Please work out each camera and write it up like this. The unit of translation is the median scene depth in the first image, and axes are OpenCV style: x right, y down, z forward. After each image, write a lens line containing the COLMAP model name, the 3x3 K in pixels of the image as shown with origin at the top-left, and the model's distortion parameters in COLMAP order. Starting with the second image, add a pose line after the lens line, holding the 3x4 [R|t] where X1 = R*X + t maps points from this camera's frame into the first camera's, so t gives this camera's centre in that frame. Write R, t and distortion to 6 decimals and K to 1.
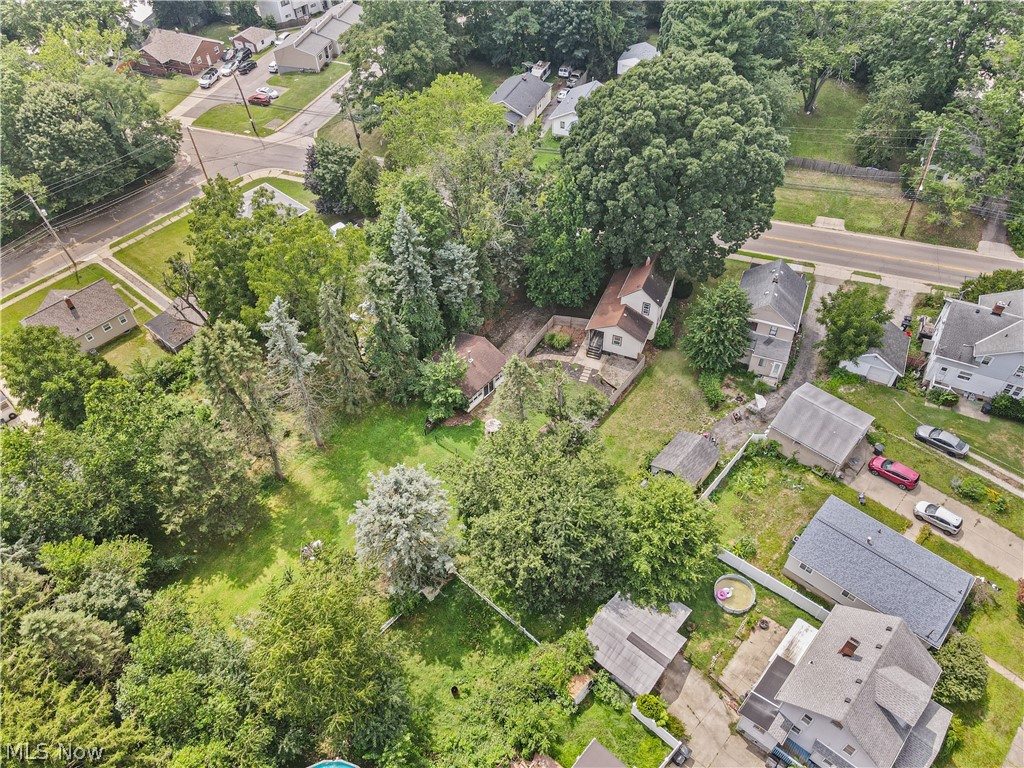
lens RADIAL K [[743.4, 0, 511.6], [0, 743.4, 387.9], [0, 0, 1]] dist [0.021879, -0.001233]
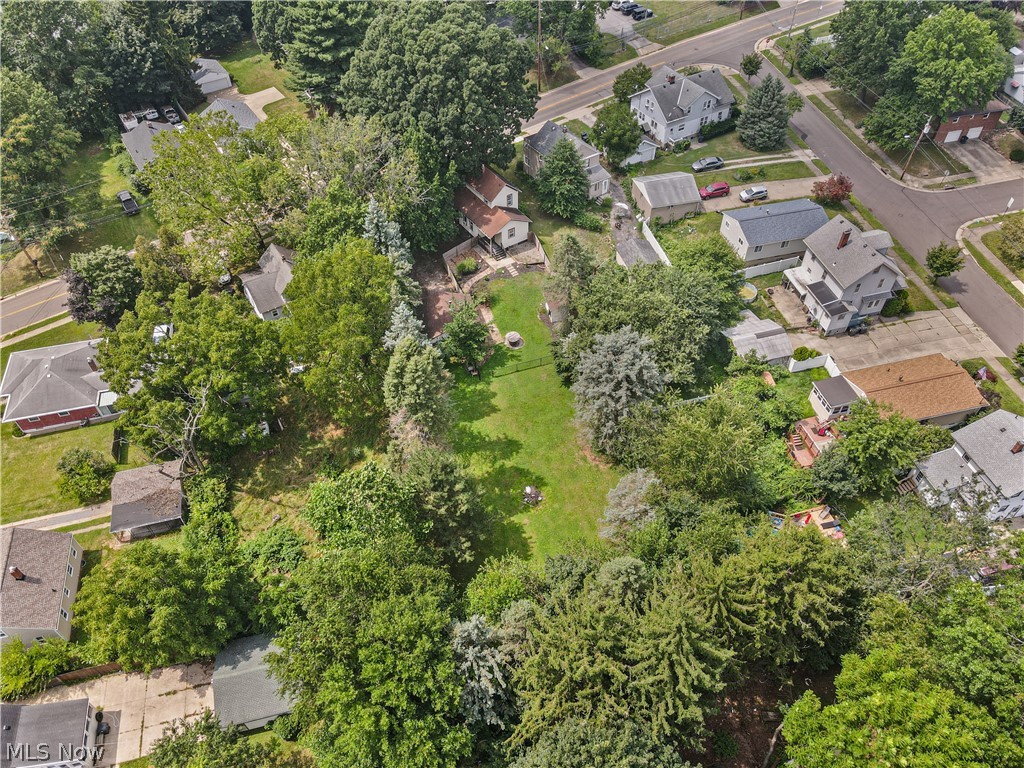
lens RADIAL K [[743.0, 0, 512.0], [0, 743.0, 384.0], [0, 0, 1]] dist [0.032212, -0.021721]
pose [[0.558020, -0.594649, 0.578797, -0.697477], [0.608289, 0.767550, 0.202117, -0.119687], [-0.564444, 0.239291, 0.790027, 0.114657]]
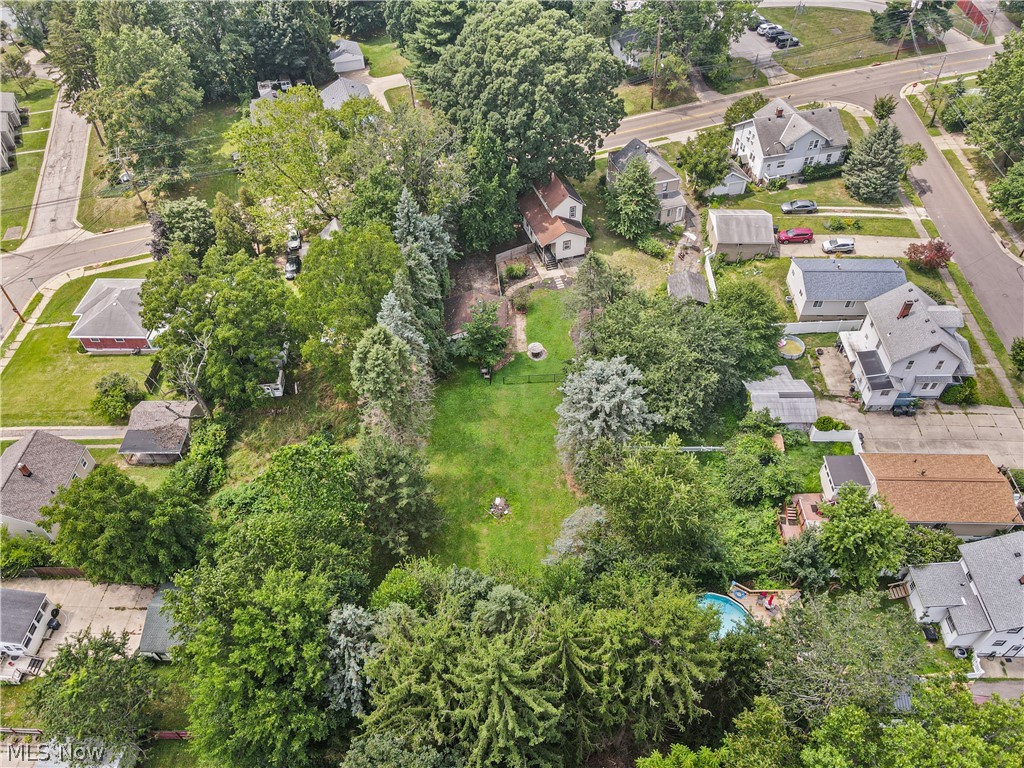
lens RADIAL K [[743.0, 0, 512.0], [0, 743.0, 384.0], [0, 0, 1]] dist [0.032212, -0.021721]
pose [[0.762689, -0.459196, 0.455460, -0.565541], [0.472857, 0.876353, 0.091720, -0.020547], [-0.441262, 0.145413, 0.885519, 0.026963]]
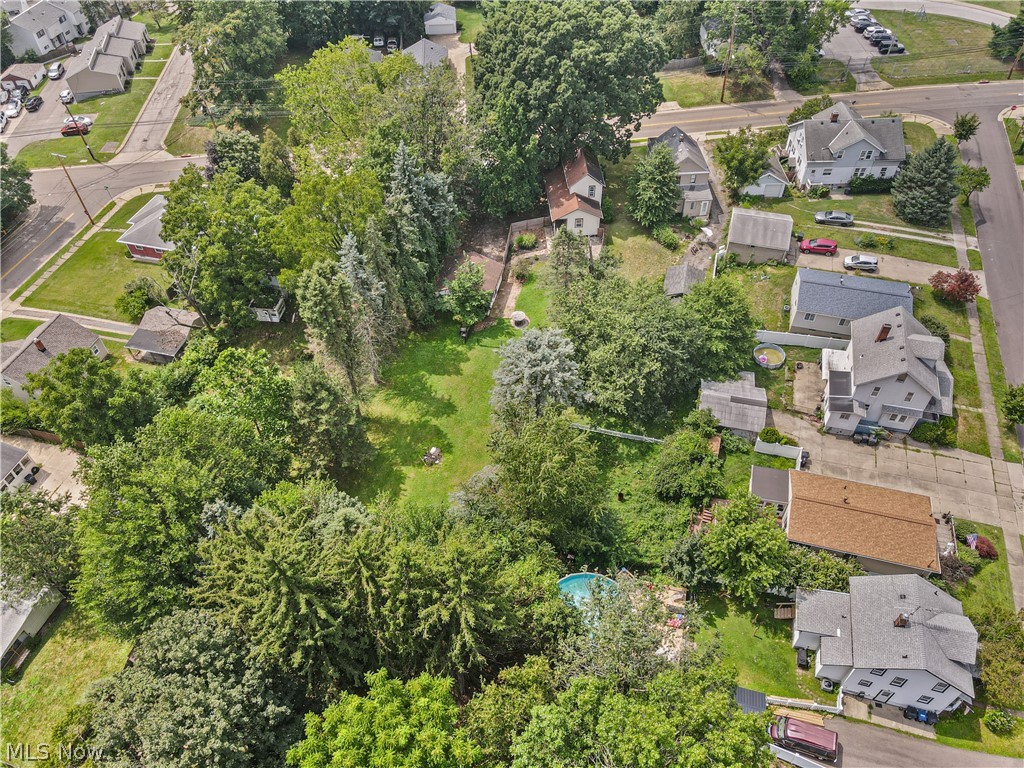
lens RADIAL K [[743.0, 0, 512.0], [0, 743.0, 384.0], [0, 0, 1]] dist [0.032212, -0.021721]
pose [[0.894032, -0.322161, 0.311319, -0.407255], [0.325524, 0.944572, 0.042642, 0.093139], [-0.307801, 0.063219, 0.949348, -0.075352]]
